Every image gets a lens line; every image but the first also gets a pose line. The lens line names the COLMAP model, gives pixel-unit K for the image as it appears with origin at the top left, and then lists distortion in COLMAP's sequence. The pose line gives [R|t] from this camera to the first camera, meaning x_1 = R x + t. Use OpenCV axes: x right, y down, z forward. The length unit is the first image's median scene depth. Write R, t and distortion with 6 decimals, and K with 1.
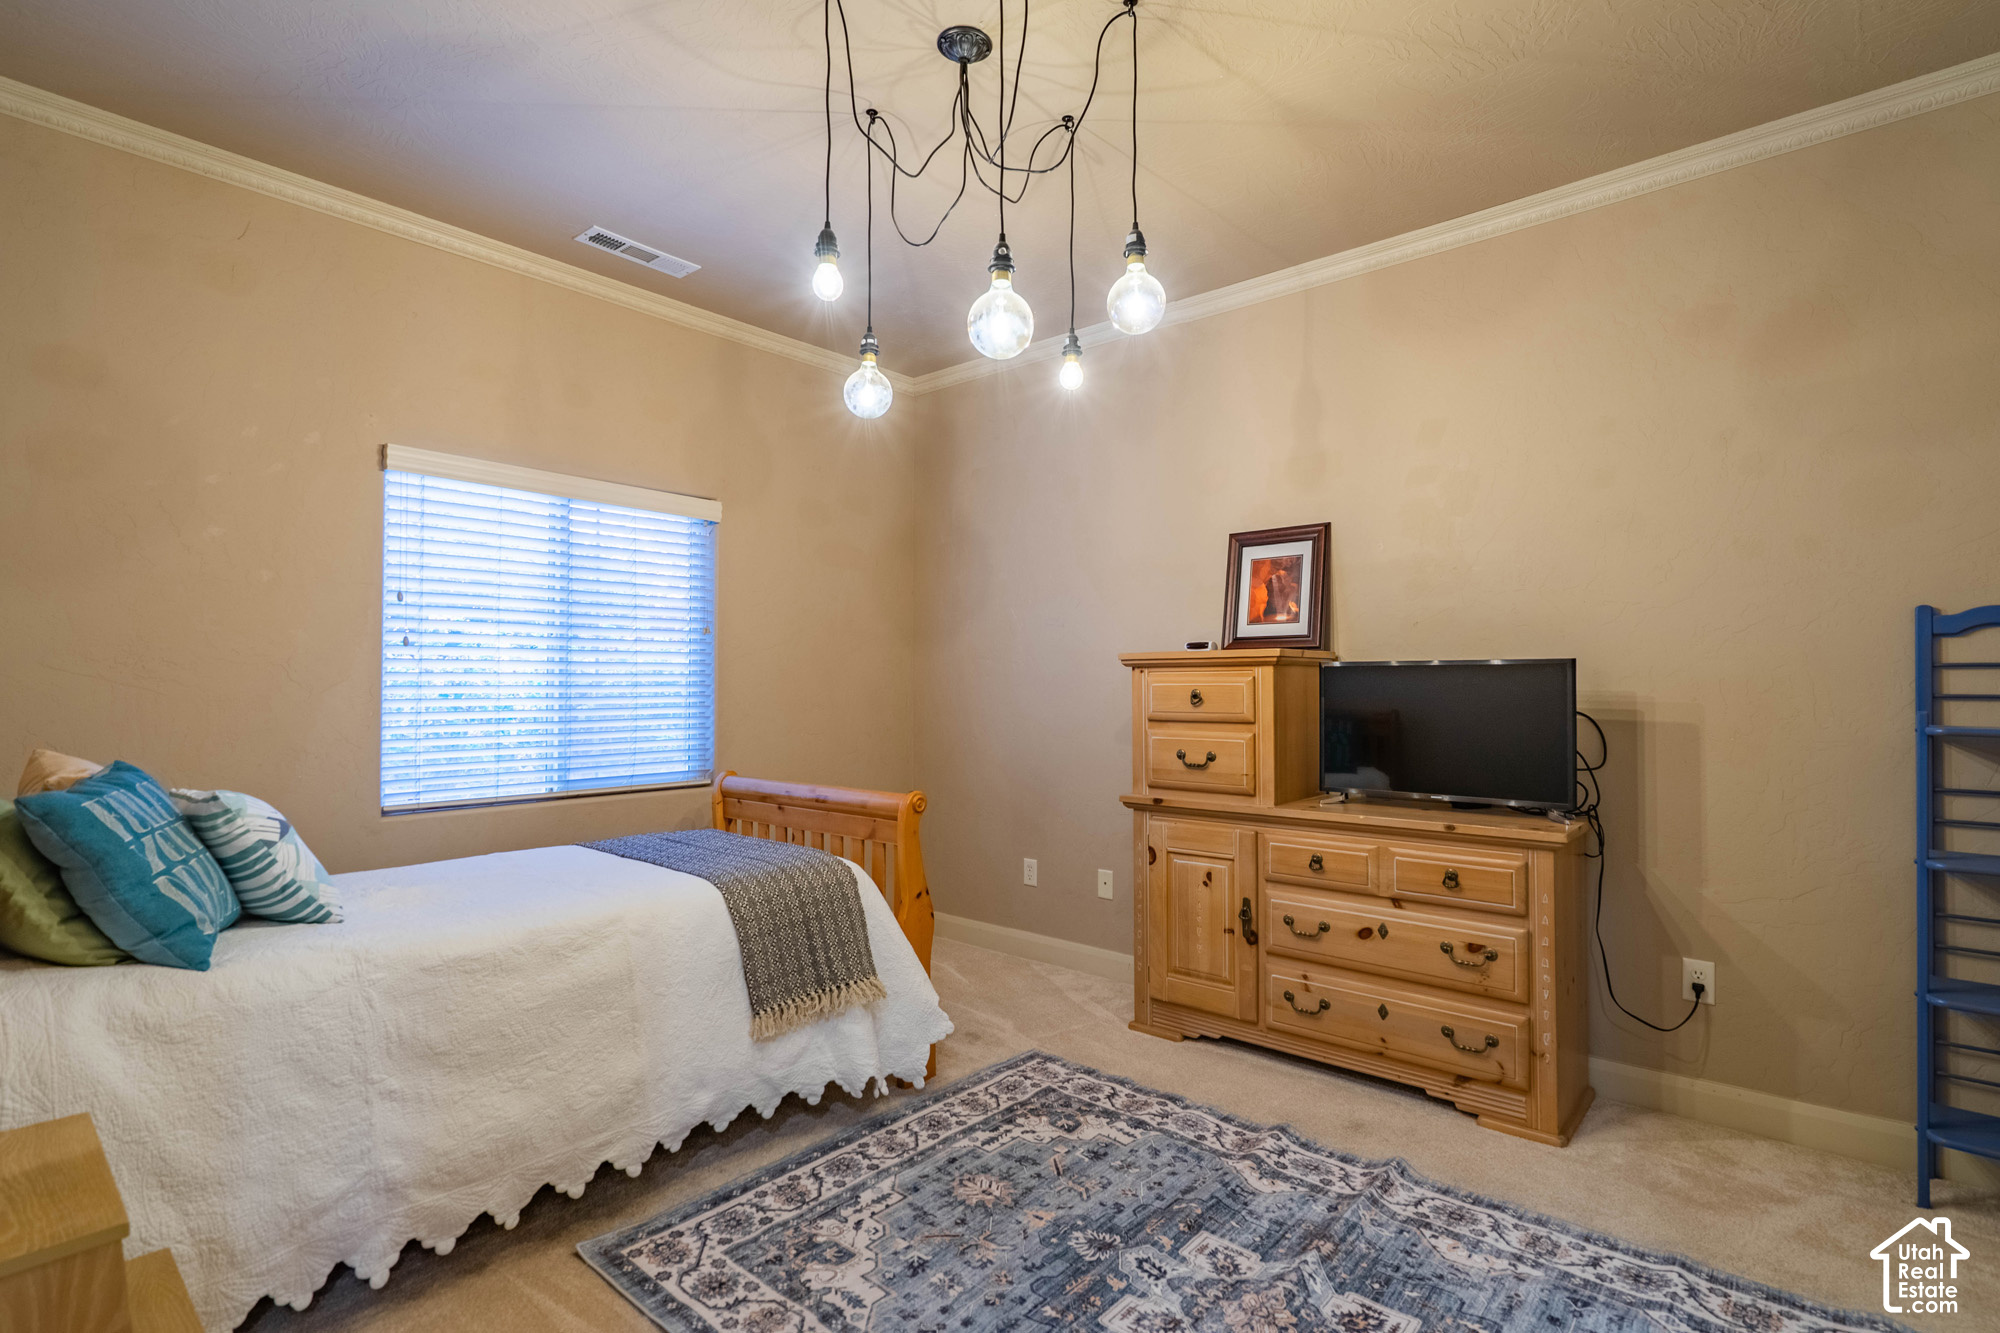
lens RADIAL K [[955.0, 0, 1000.3], [0, 955.0, 667.9], [0, 0, 1]] dist [-0.004271, -0.000671]
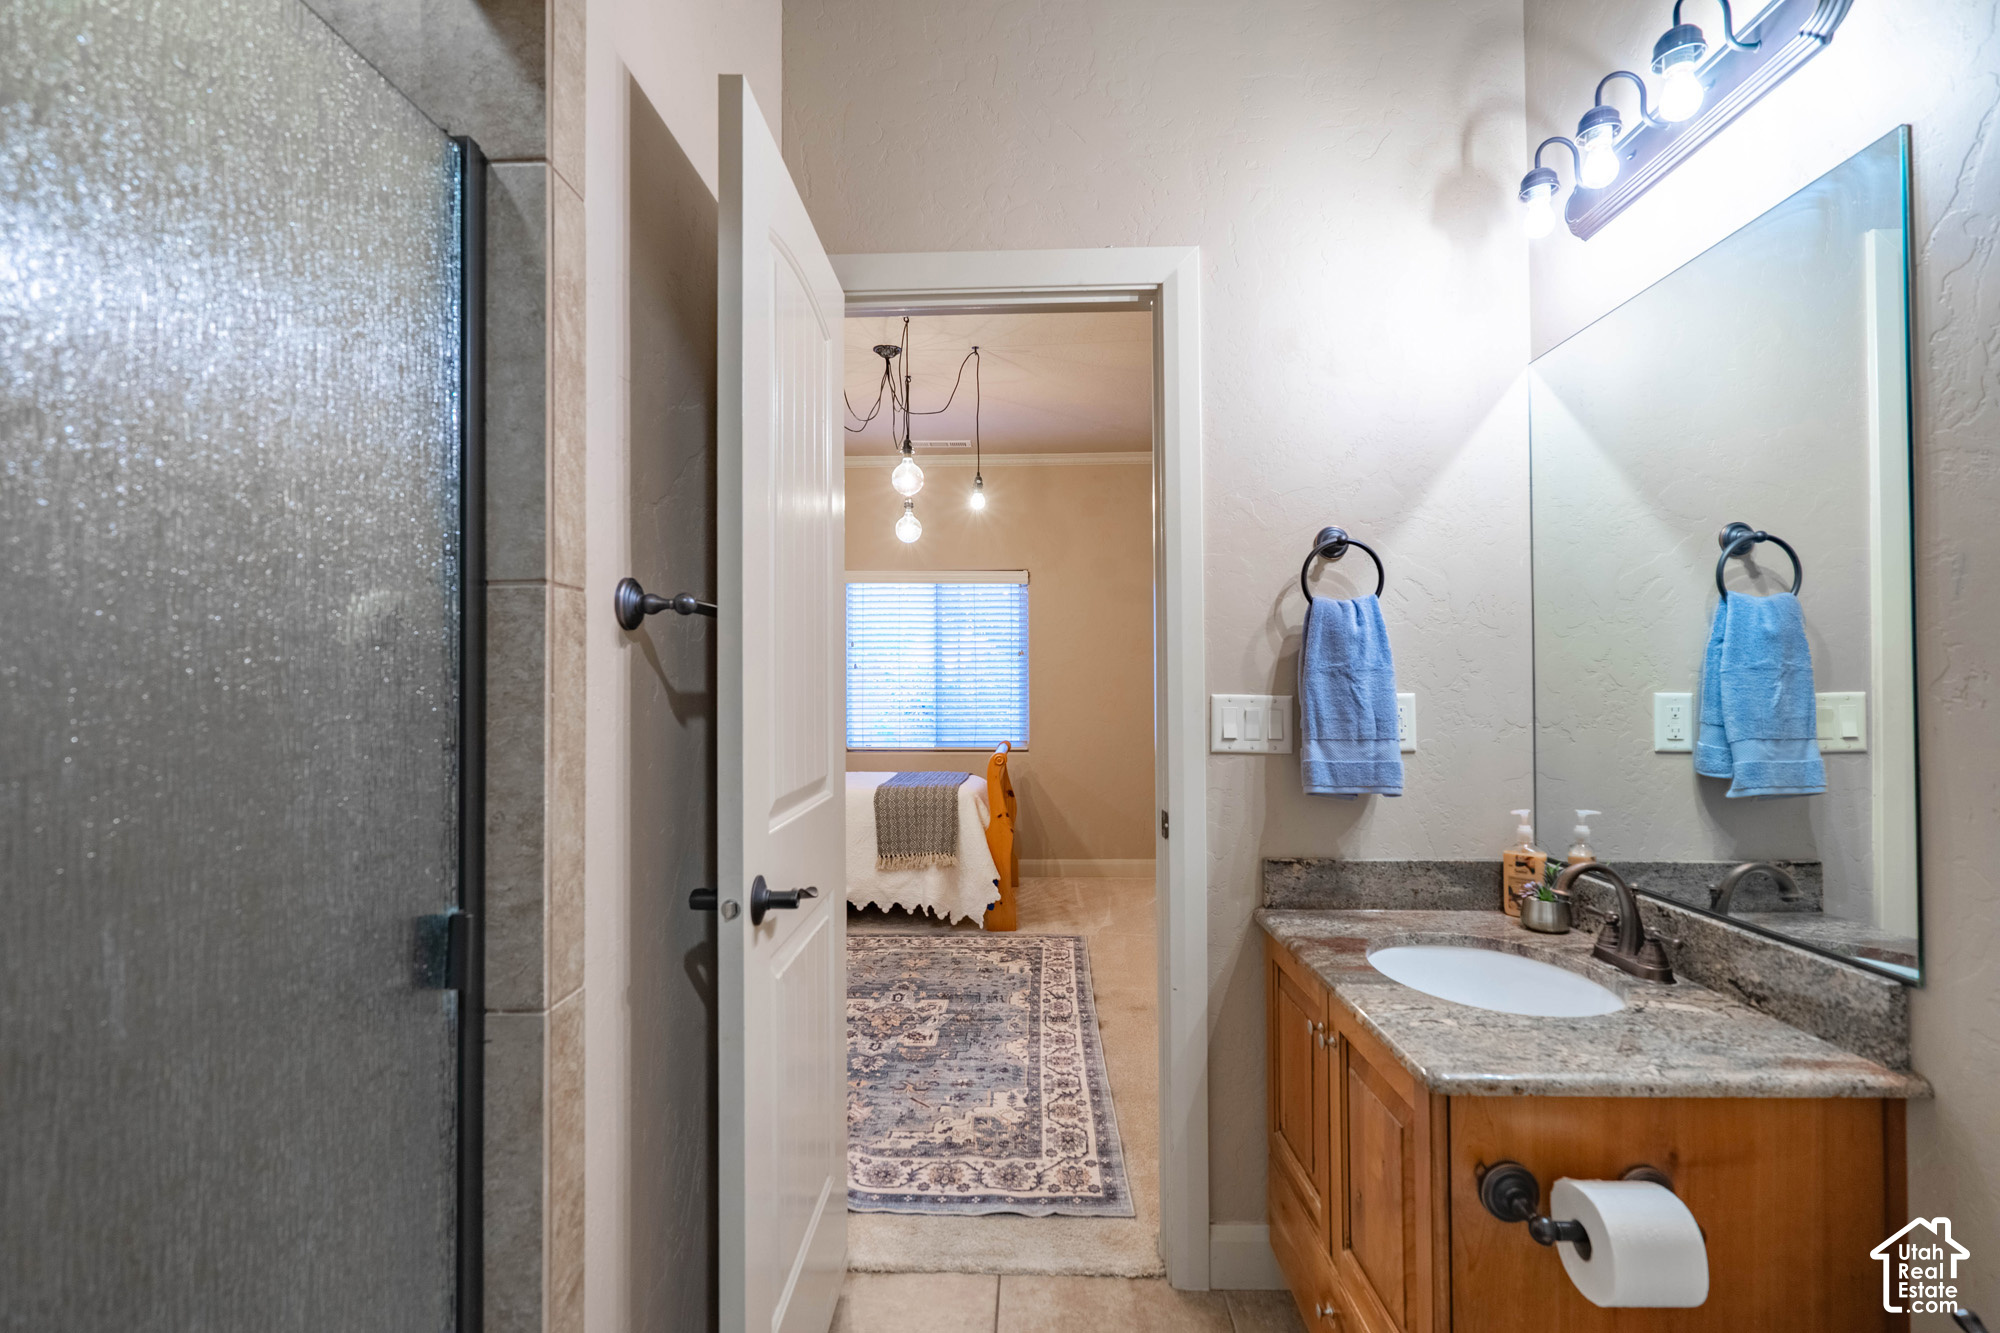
lens RADIAL K [[920.5, 0, 999.8], [0, 920.5, 660.3], [0, 0, 1]] dist [-0.007037, 0.003914]
pose [[0.630697, -0.023563, -0.775671, 1.356518], [0.014553, 0.999722, -0.018536, 0.001518], [0.775893, 0.000403, 0.630865, 0.009205]]
